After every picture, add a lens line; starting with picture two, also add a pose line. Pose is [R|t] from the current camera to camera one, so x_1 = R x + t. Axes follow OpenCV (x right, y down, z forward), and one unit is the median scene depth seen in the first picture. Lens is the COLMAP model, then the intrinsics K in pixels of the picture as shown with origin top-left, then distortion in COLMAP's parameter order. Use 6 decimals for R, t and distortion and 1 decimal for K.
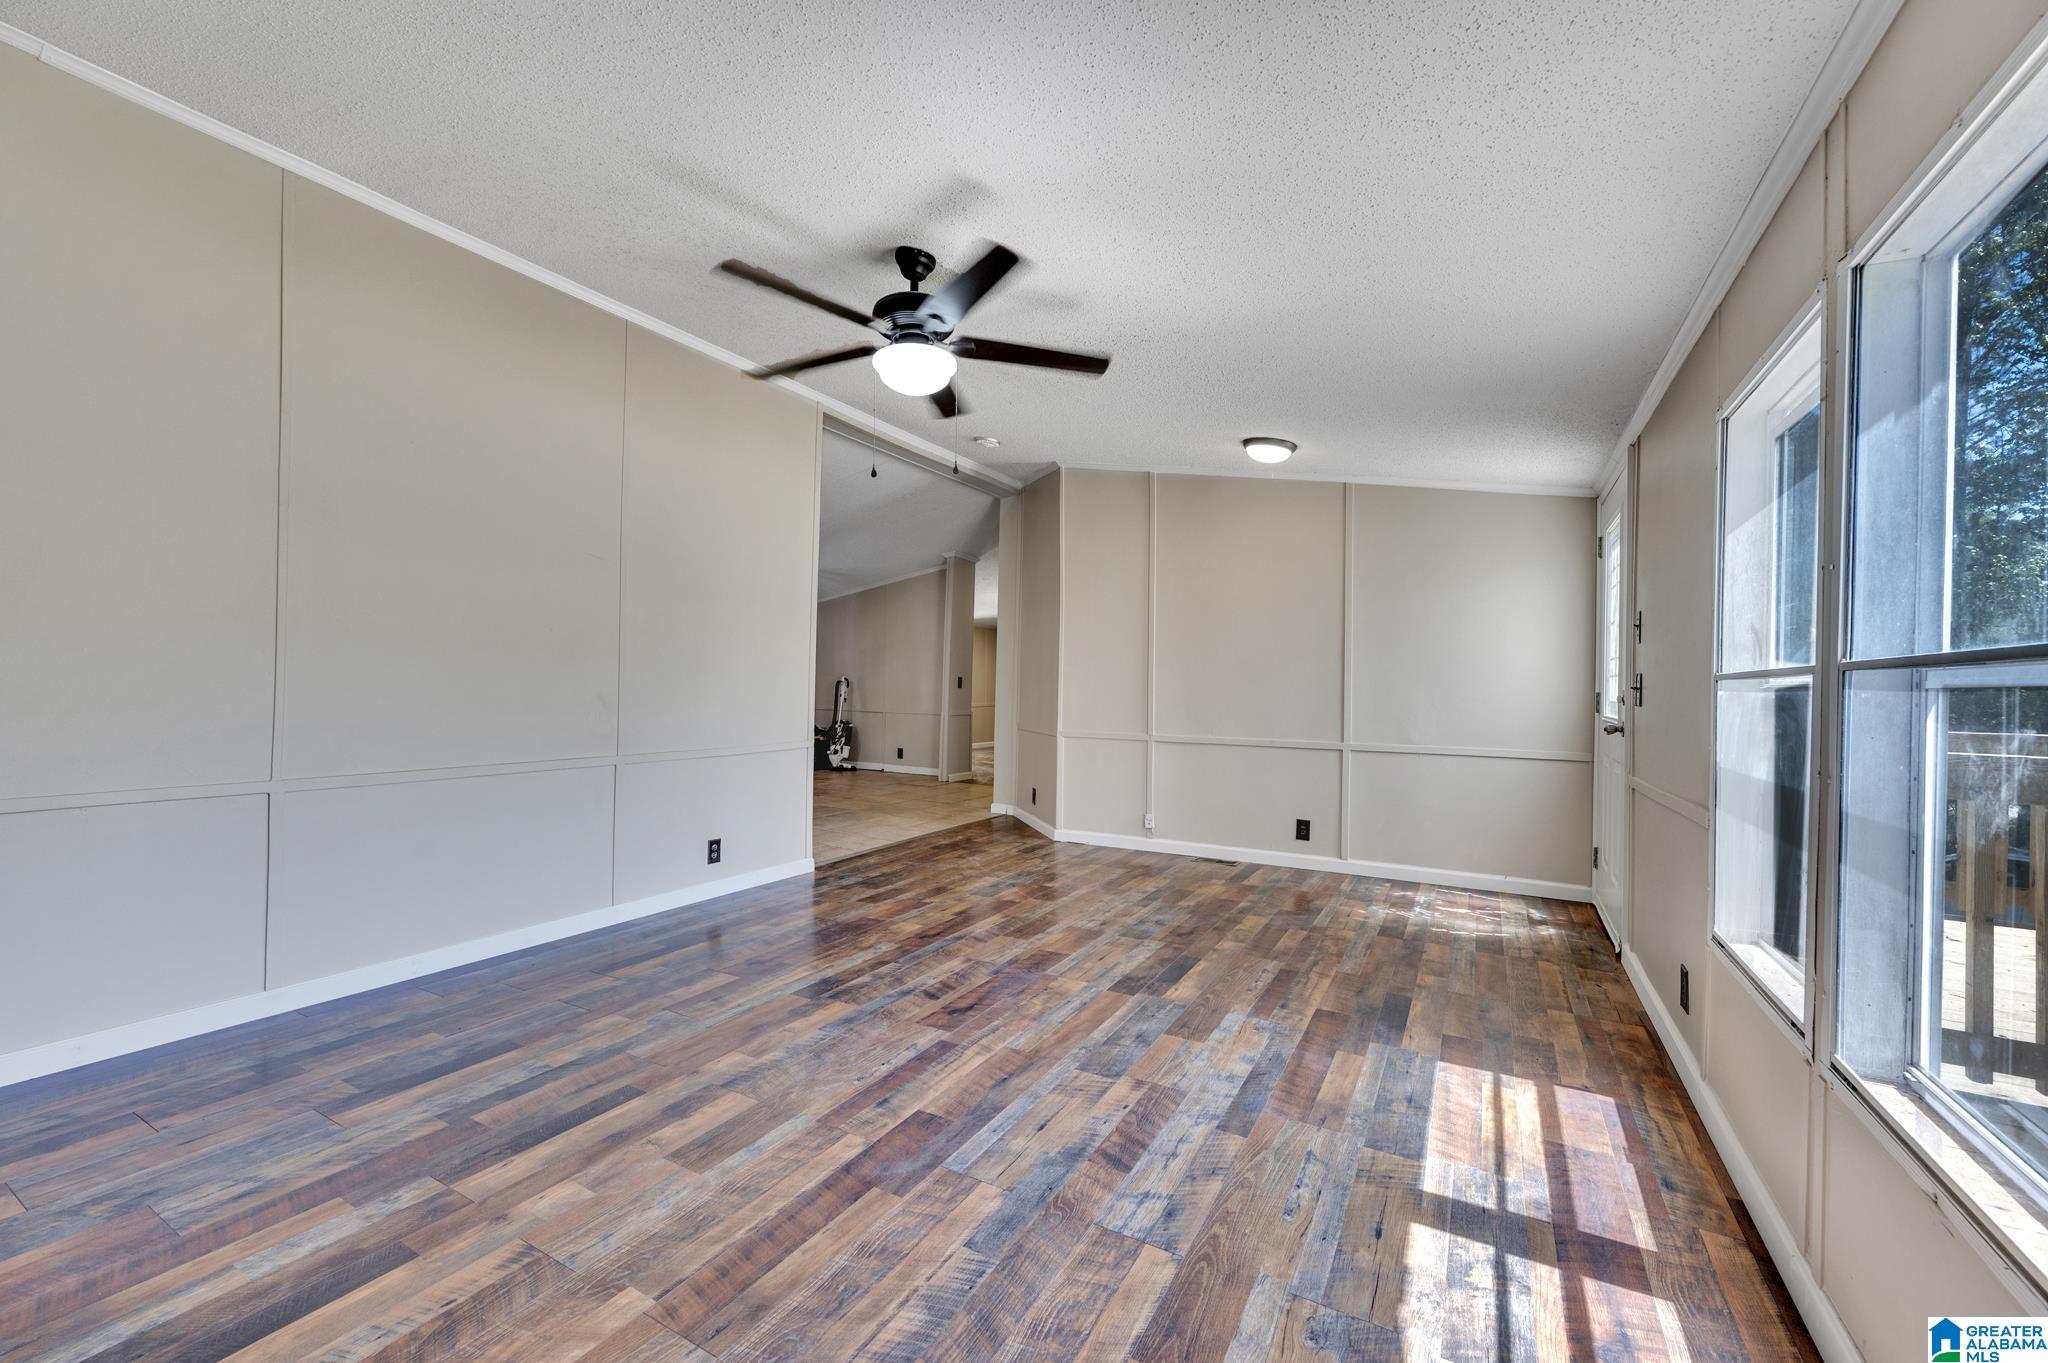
lens RADIAL K [[812.6, 0, 1024.6], [0, 812.6, 685.0], [0, 0, 1]] dist [0.001176, 0.000299]
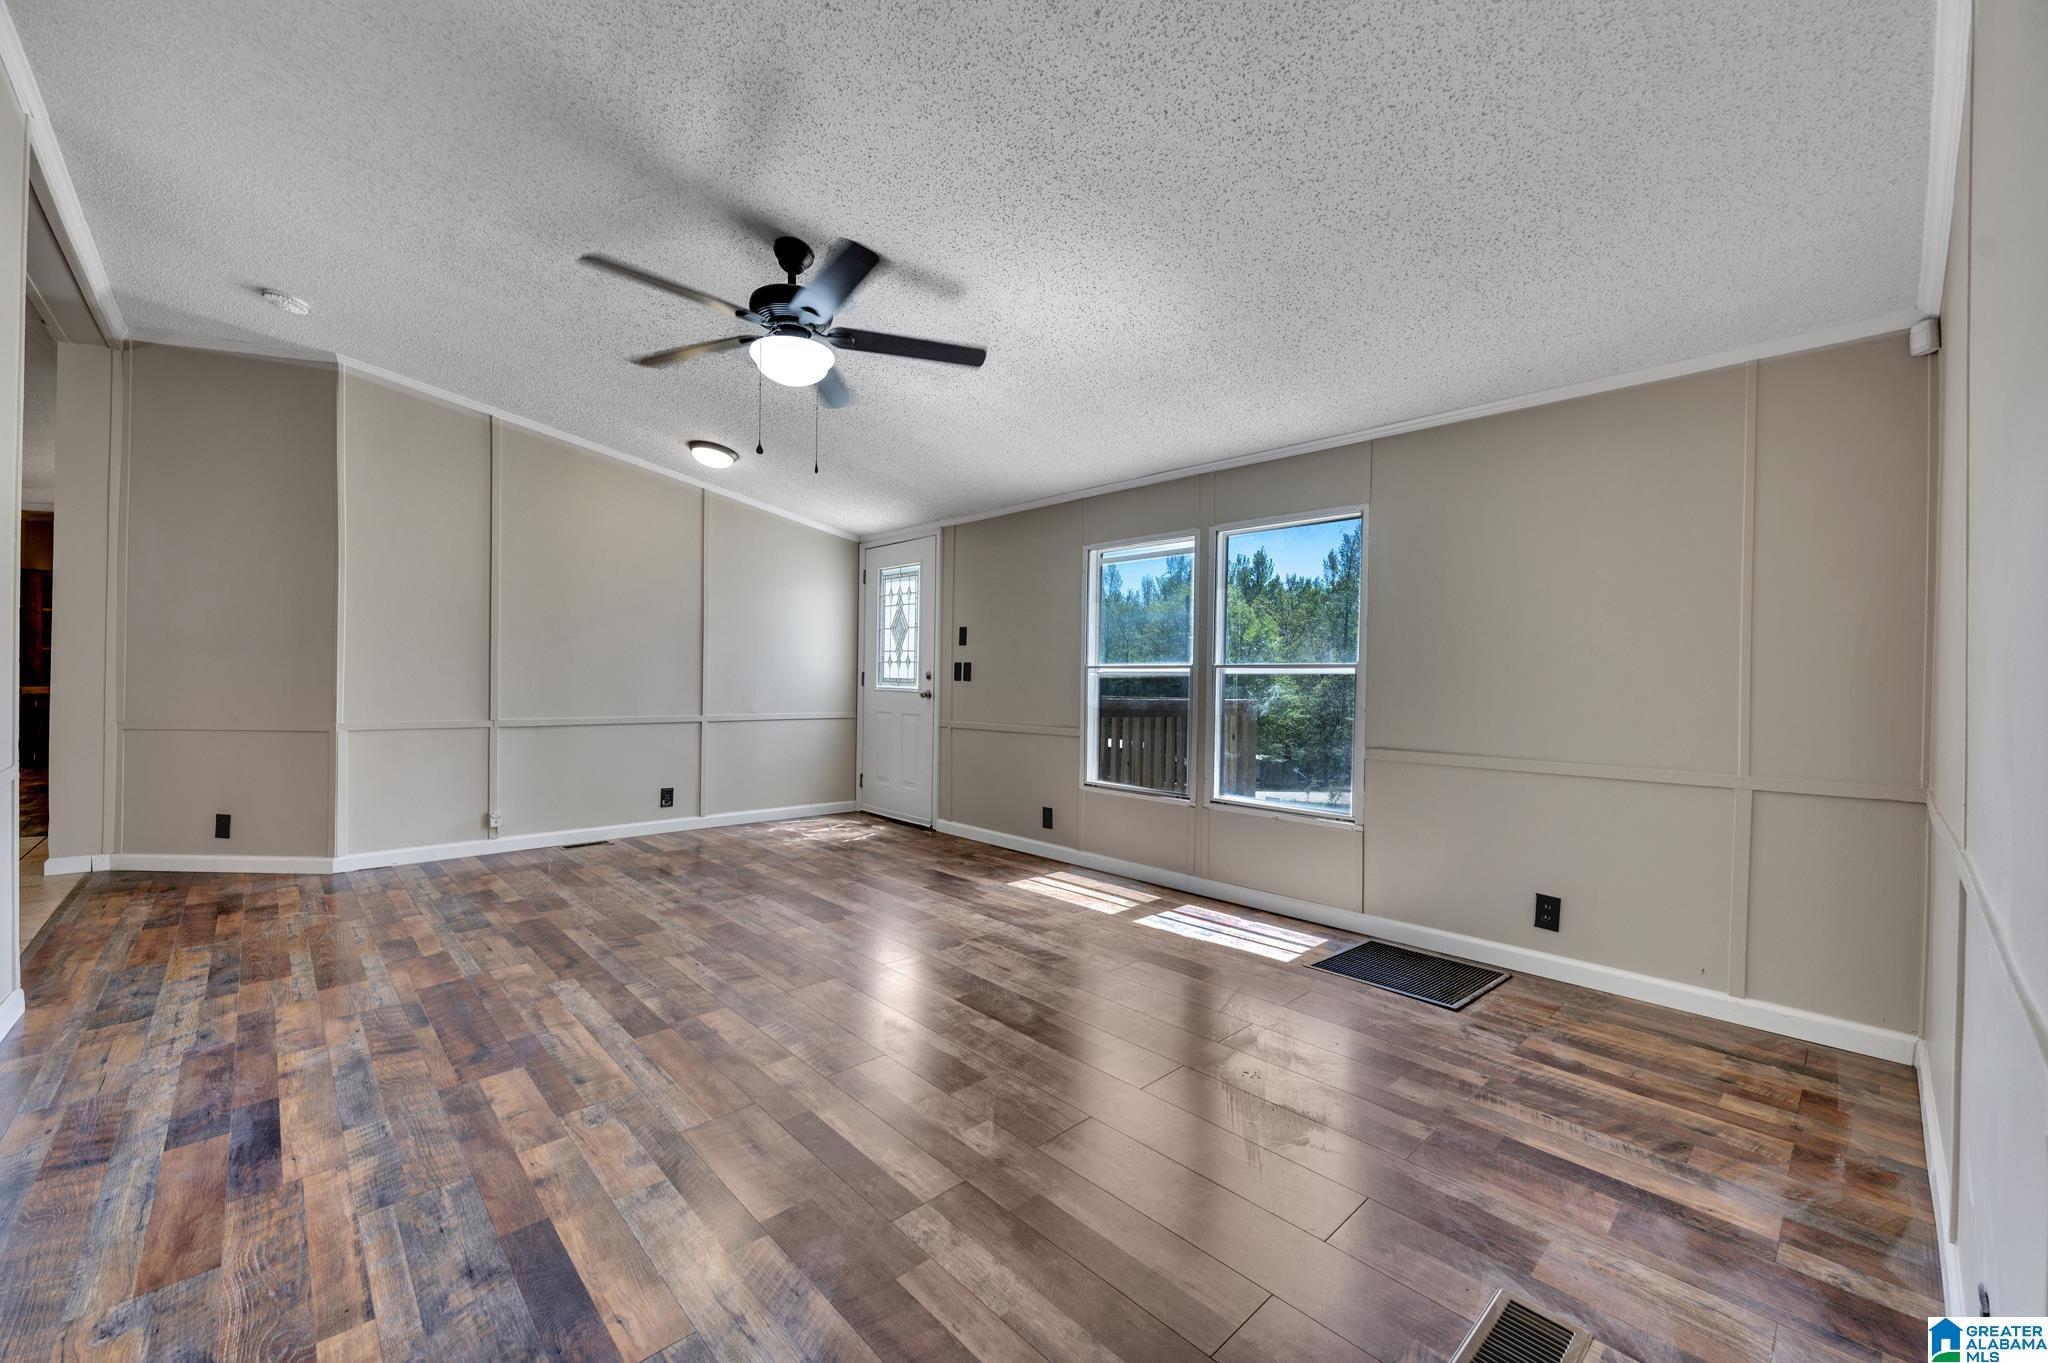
lens RADIAL K [[812.6, 0, 1024.6], [0, 812.6, 685.0], [0, 0, 1]] dist [0.001176, 0.000299]
pose [[0.289255, -0.015126, 0.957133, -1.035862], [-0.011036, 0.999756, 0.019135, 0.001126], [-0.957188, -0.016098, 0.289018, 0.418477]]
